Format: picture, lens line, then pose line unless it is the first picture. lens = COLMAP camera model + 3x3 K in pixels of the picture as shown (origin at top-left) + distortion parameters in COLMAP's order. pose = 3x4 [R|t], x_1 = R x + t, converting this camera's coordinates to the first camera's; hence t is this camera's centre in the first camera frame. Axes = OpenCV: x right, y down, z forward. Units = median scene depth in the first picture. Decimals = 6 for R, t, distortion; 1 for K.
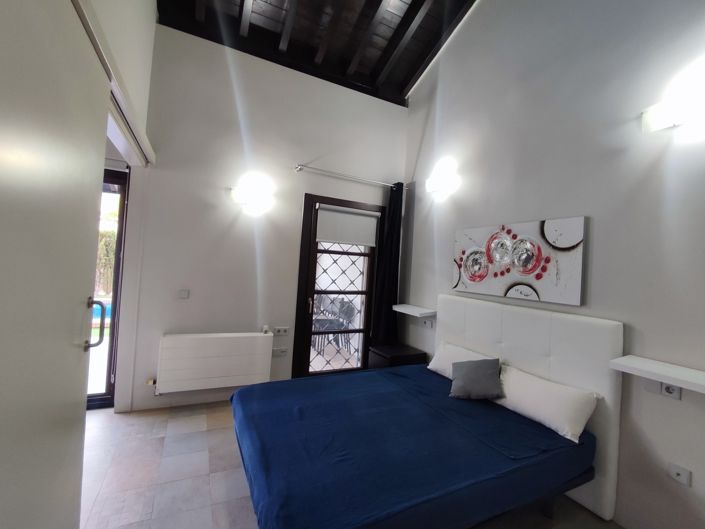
lens RADIAL K [[322.4, 0, 349.9], [0, 322.4, 263.4], [0, 0, 1]] dist [-0.004617, -0.002126]
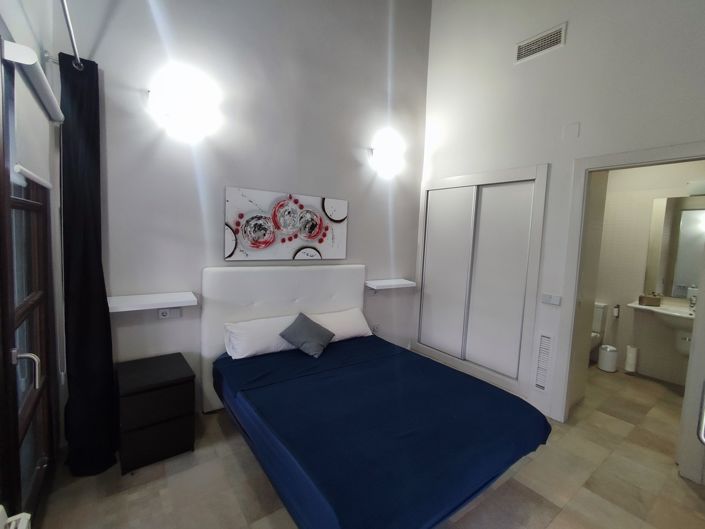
lens RADIAL K [[322.4, 0, 351.4], [0, 322.4, 264.9], [0, 0, 1]] dist [-0.004617, -0.002126]
pose [[-0.163678, -0.145253, 0.975762, -0.676077], [-0.051934, 0.988998, 0.138512, -0.046326], [-0.985146, -0.028004, -0.169421, 1.013413]]
